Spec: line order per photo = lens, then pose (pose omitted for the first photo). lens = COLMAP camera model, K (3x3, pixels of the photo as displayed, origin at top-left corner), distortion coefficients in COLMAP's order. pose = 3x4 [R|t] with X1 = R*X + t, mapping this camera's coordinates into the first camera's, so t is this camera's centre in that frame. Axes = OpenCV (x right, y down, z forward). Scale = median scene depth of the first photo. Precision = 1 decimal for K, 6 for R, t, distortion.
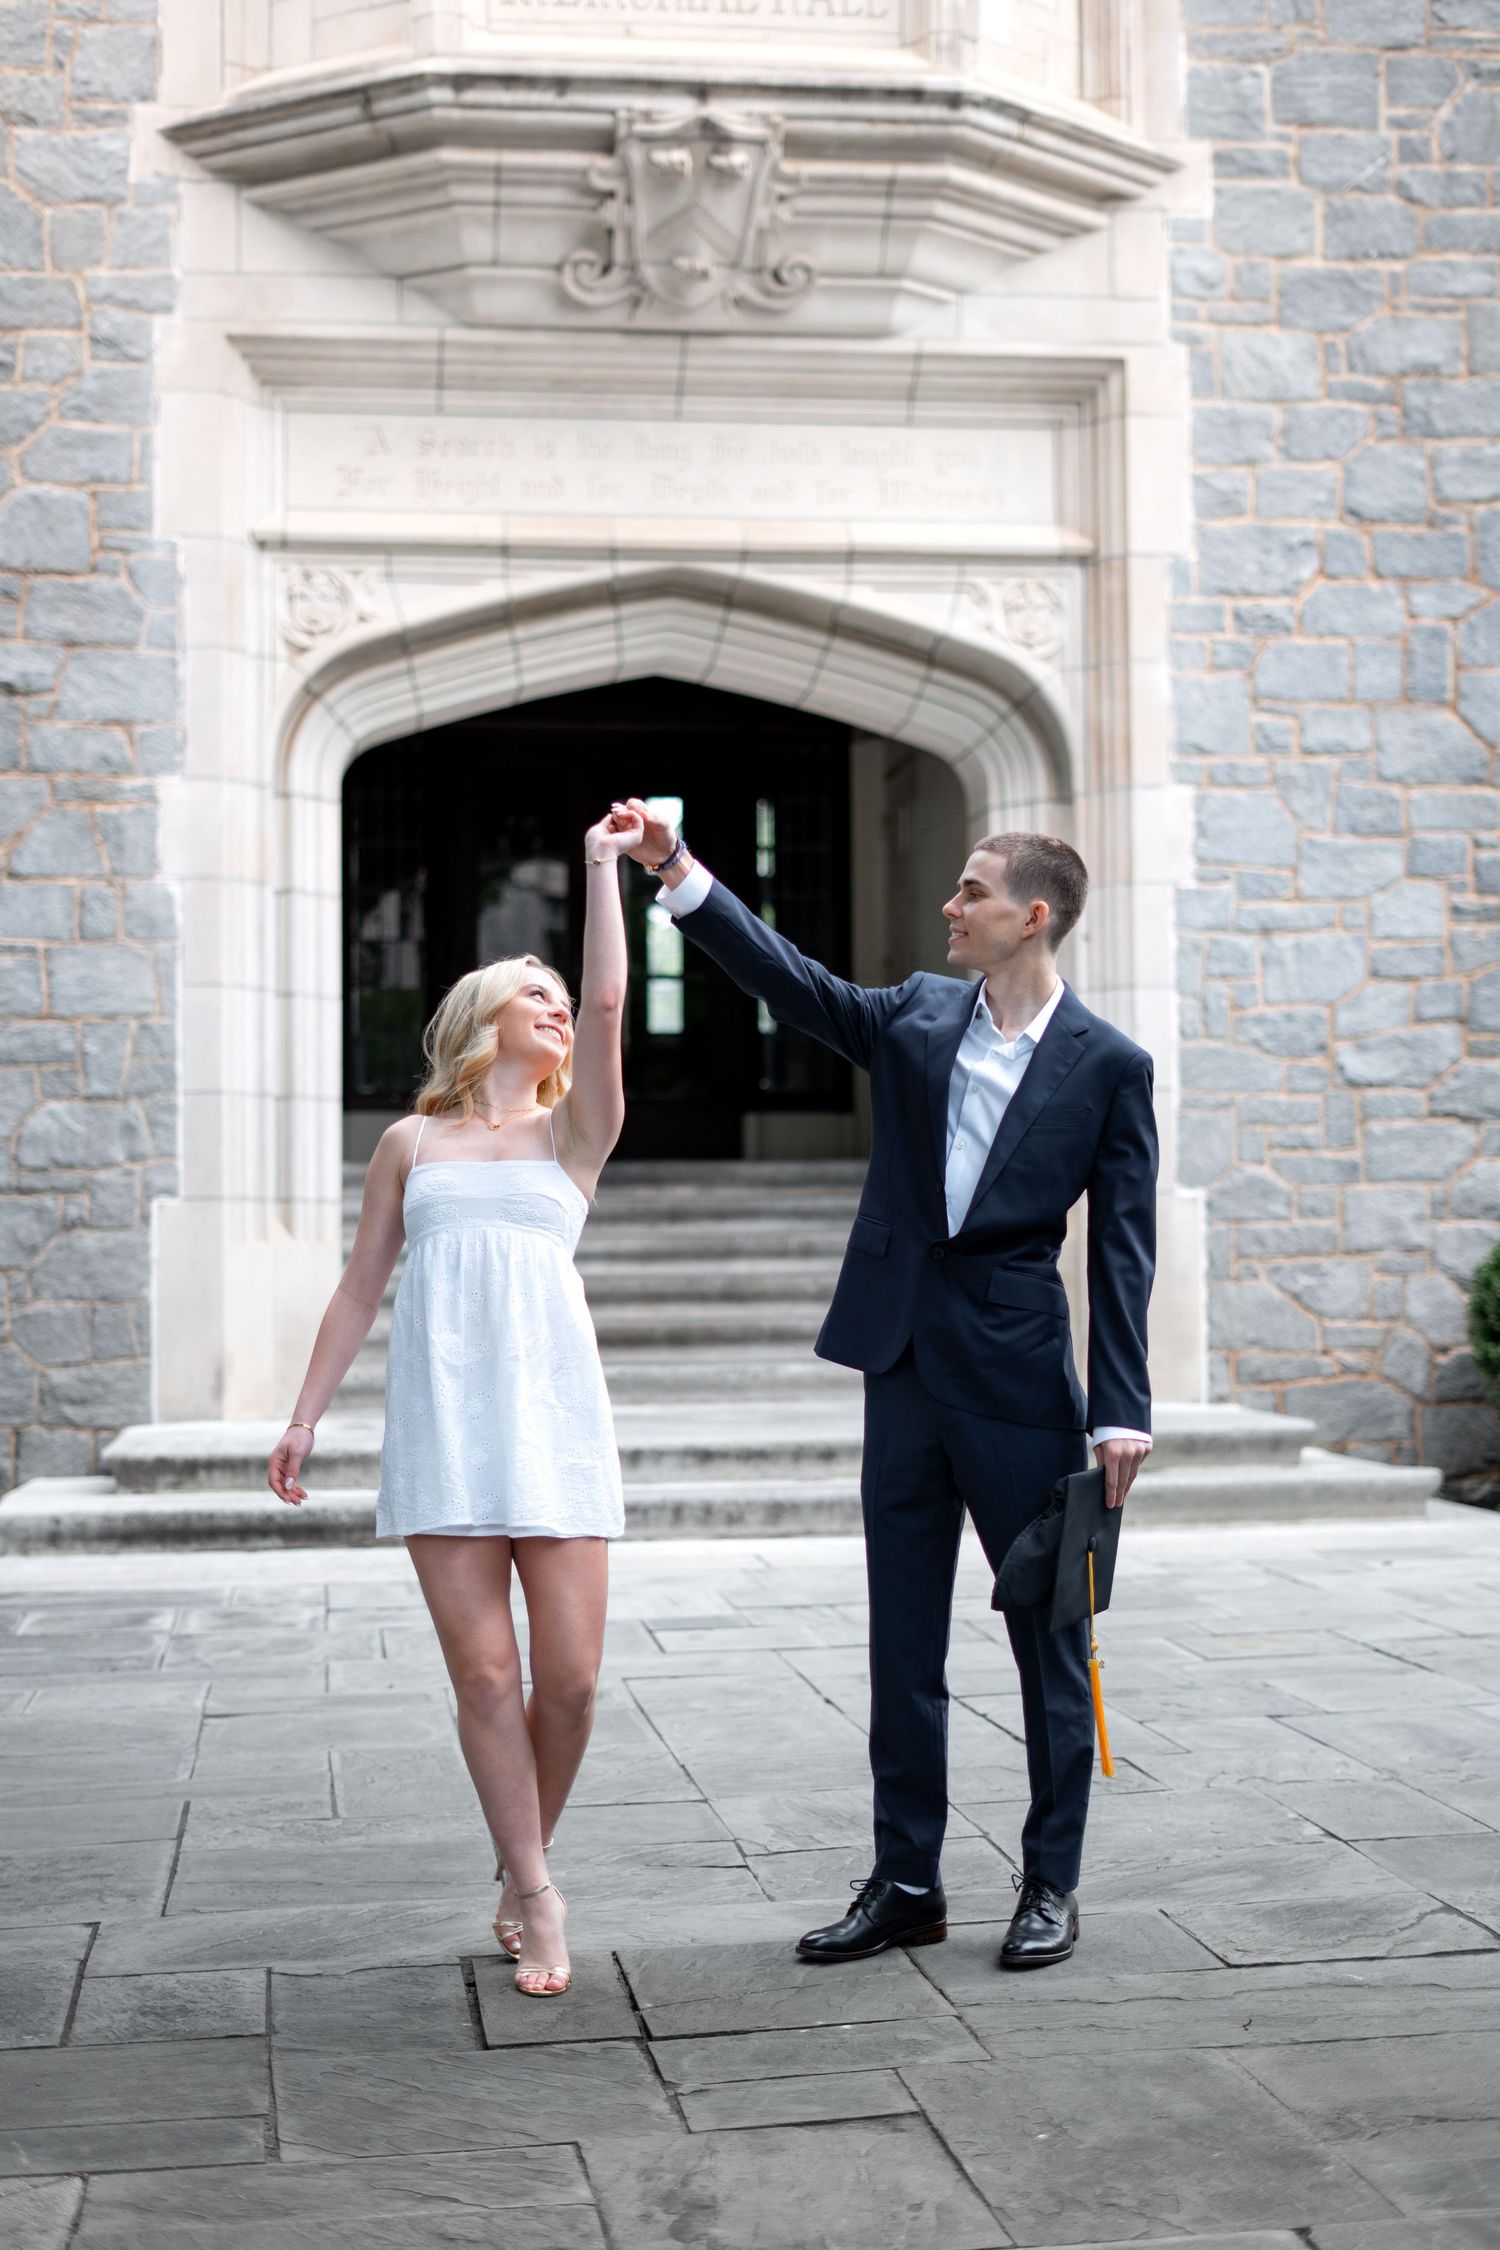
lens RADIAL K [[3321.7, 0, 750.0], [0, 3321.7, 1125.0], [0, 0, 1]] dist [-0.029109, 0.033930]
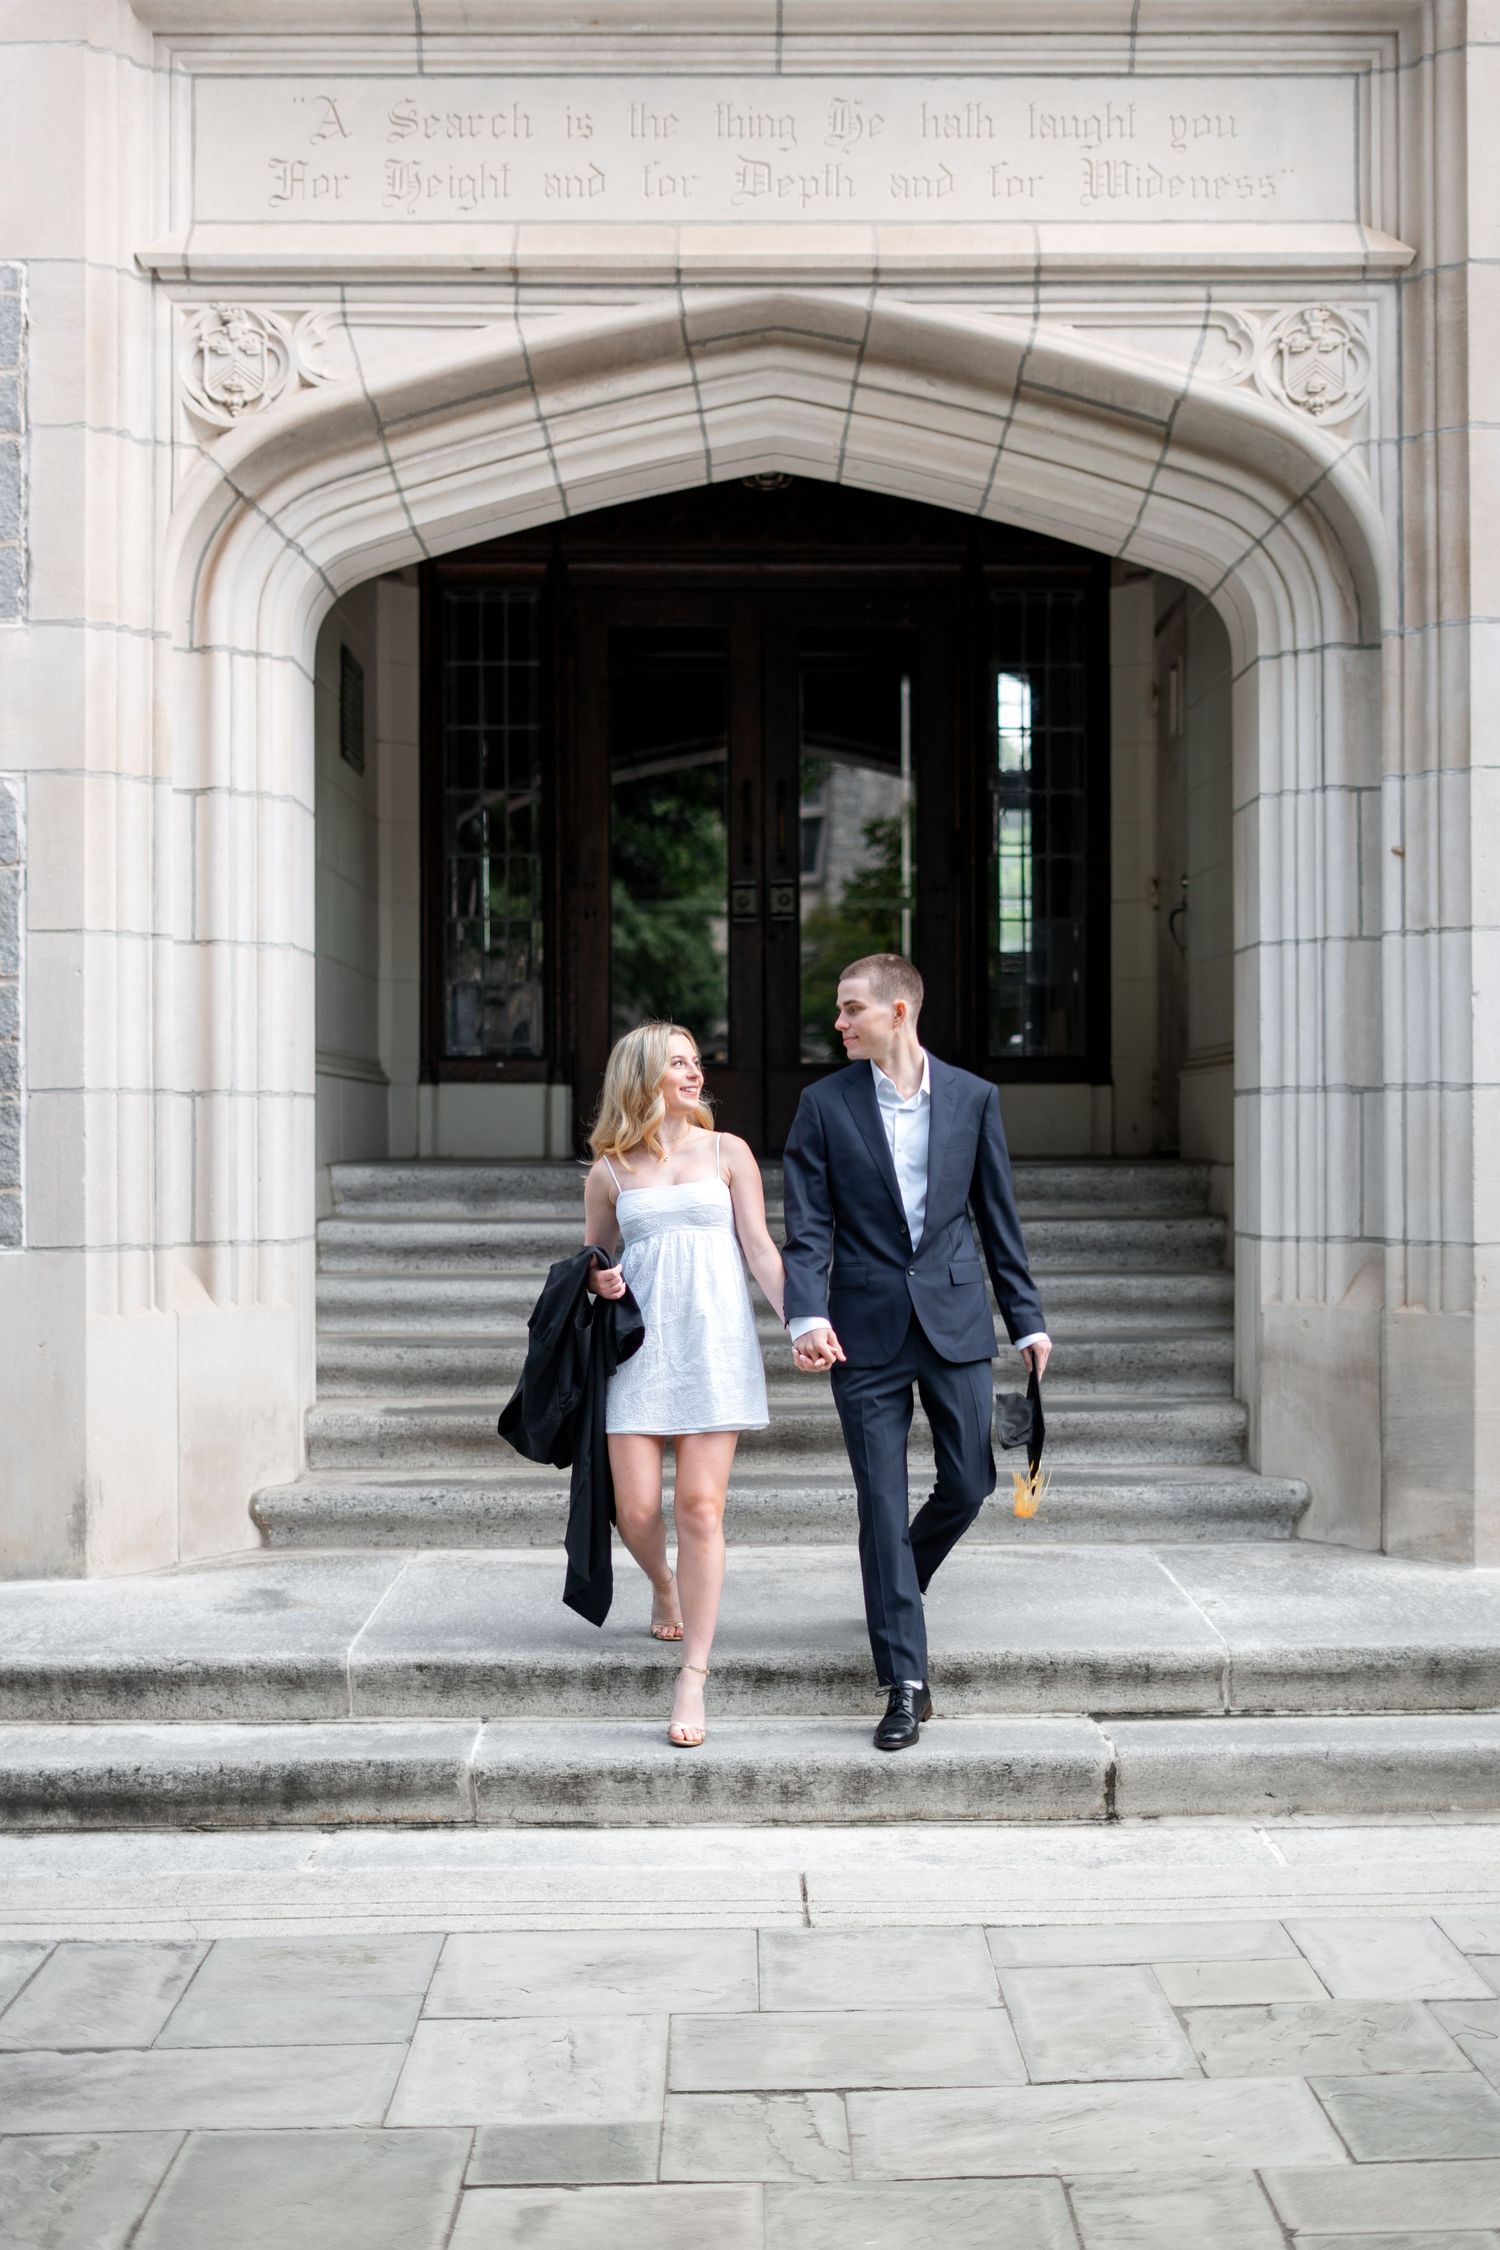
lens RADIAL K [[3321.7, 0, 750.0], [0, 3321.7, 1125.0], [0, 0, 1]] dist [-0.029109, 0.033930]
pose [[0.992596, 0.005530, -0.121336, 0.054583], [-0.001822, 0.999528, 0.030652, -0.022875], [0.121449, -0.030203, 0.992138, 0.335647]]
